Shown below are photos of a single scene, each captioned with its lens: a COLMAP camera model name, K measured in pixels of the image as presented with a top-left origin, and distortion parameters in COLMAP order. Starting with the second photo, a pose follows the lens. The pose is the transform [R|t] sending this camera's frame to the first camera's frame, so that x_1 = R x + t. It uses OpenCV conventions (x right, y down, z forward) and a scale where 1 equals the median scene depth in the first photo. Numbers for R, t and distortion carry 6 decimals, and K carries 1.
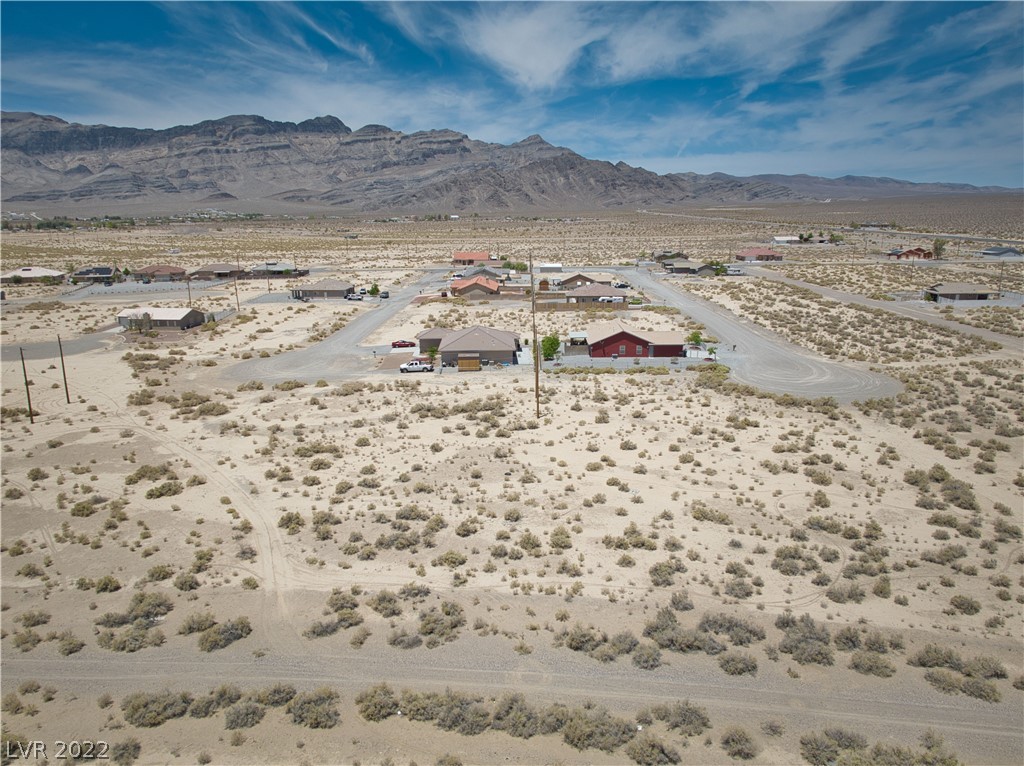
lens RADIAL K [[723.6, 0, 514.4], [0, 723.6, 387.5], [0, 0, 1]] dist [0.041056, -0.047582]
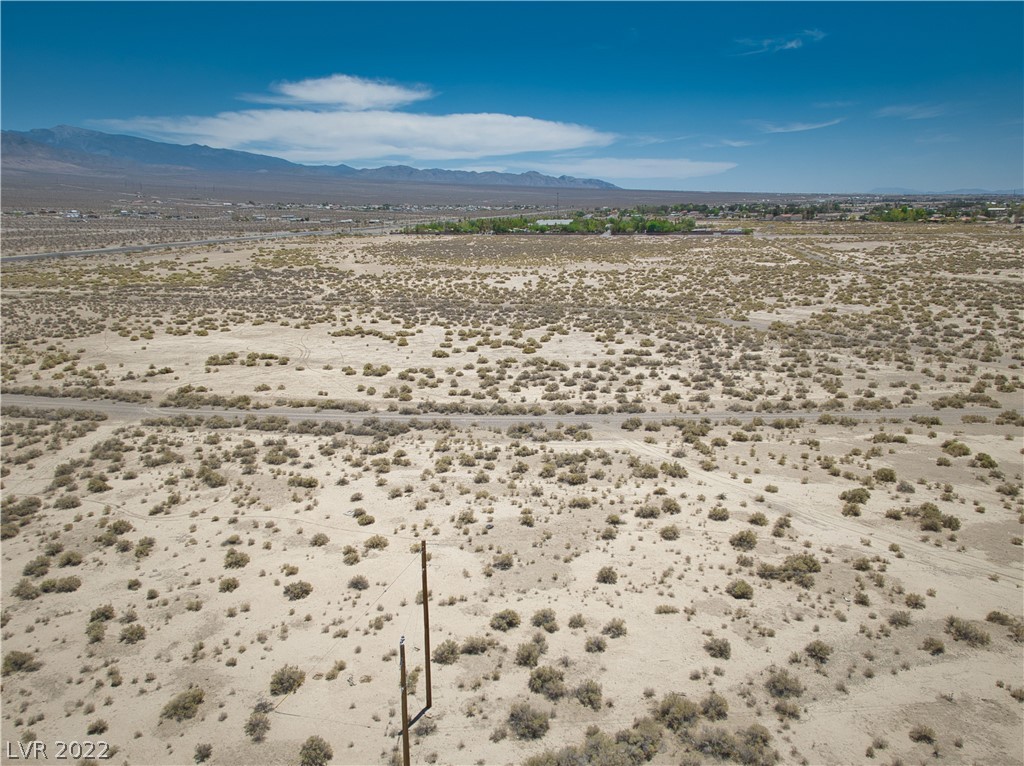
lens RADIAL K [[723.6, 0, 513.3], [0, 723.6, 385.0], [0, 0, 1]] dist [0.041056, -0.047582]
pose [[-0.998518, 0.029888, -0.045481, -0.001009], [0.005014, 0.882669, 0.469969, -0.110284], [0.054191, 0.469045, -0.881510, 0.448134]]
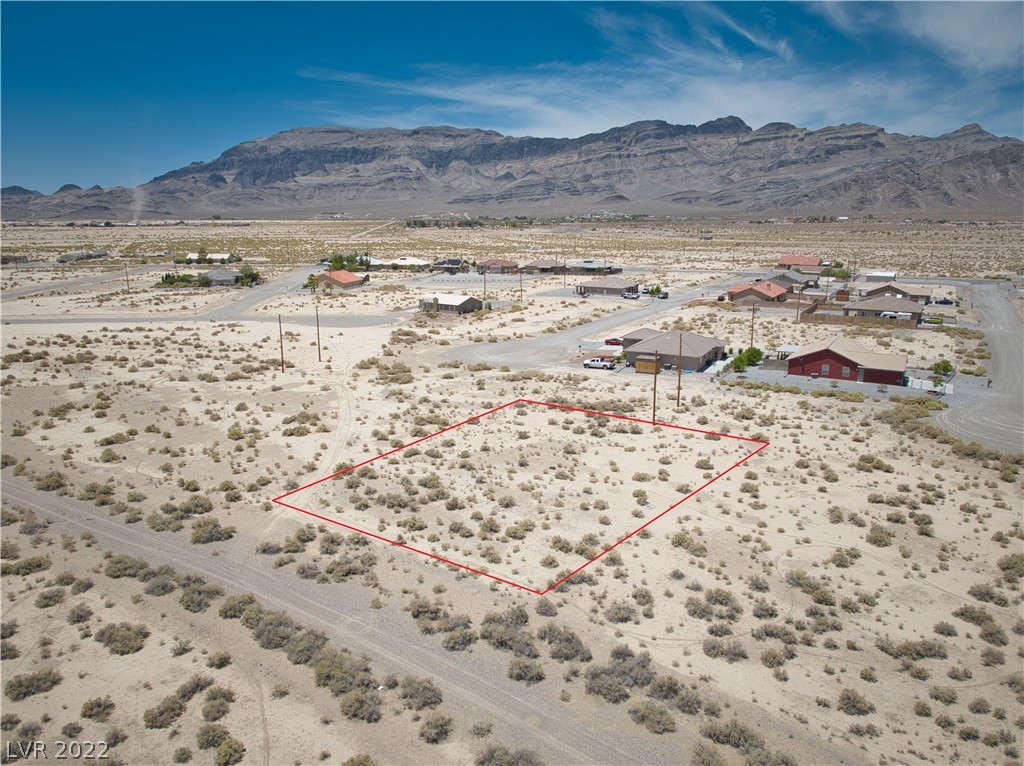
lens RADIAL K [[723.6, 0, 517.6], [0, 723.6, 387.4], [0, 0, 1]] dist [0.041056, -0.047582]
pose [[0.871115, 0.121449, -0.475824, 0.115542], [-0.122165, 0.992070, 0.029562, -0.005039], [0.475641, 0.032377, 0.879043, 0.017964]]
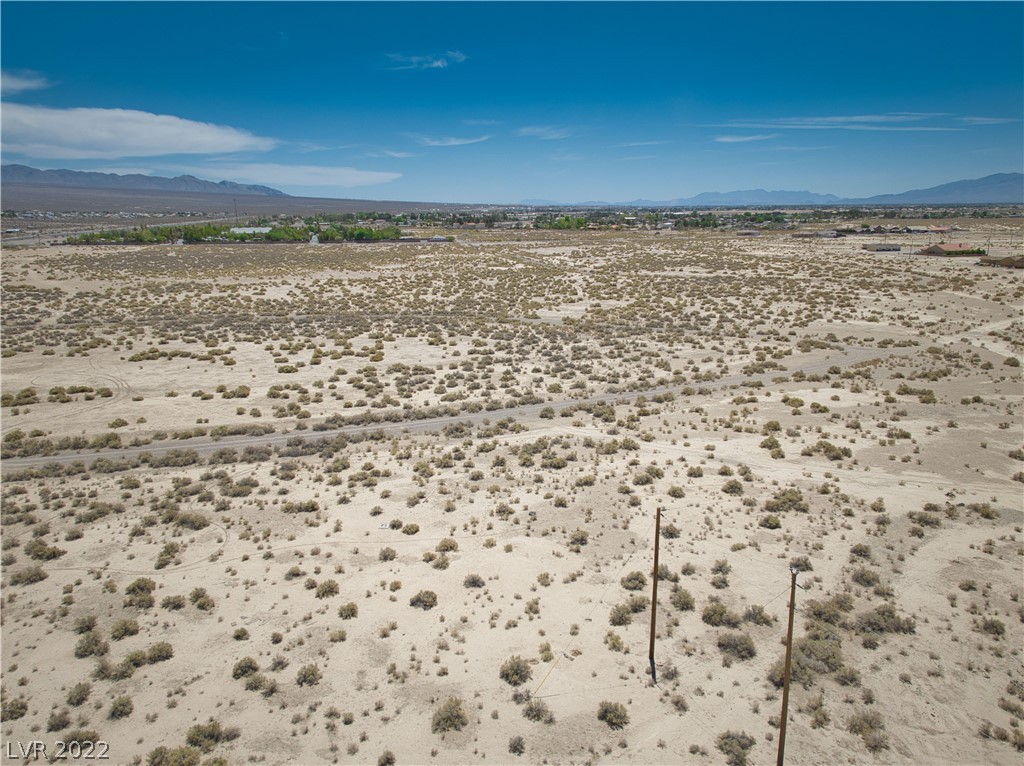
lens RADIAL K [[723.6, 0, 513.5], [0, 723.6, 384.9], [0, 0, 1]] dist [0.041056, -0.047582]
pose [[-0.884276, 0.122516, -0.450607, 0.104589], [-0.100539, 0.892386, 0.439931, -0.108801], [0.456014, 0.434324, -0.776797, 0.435292]]
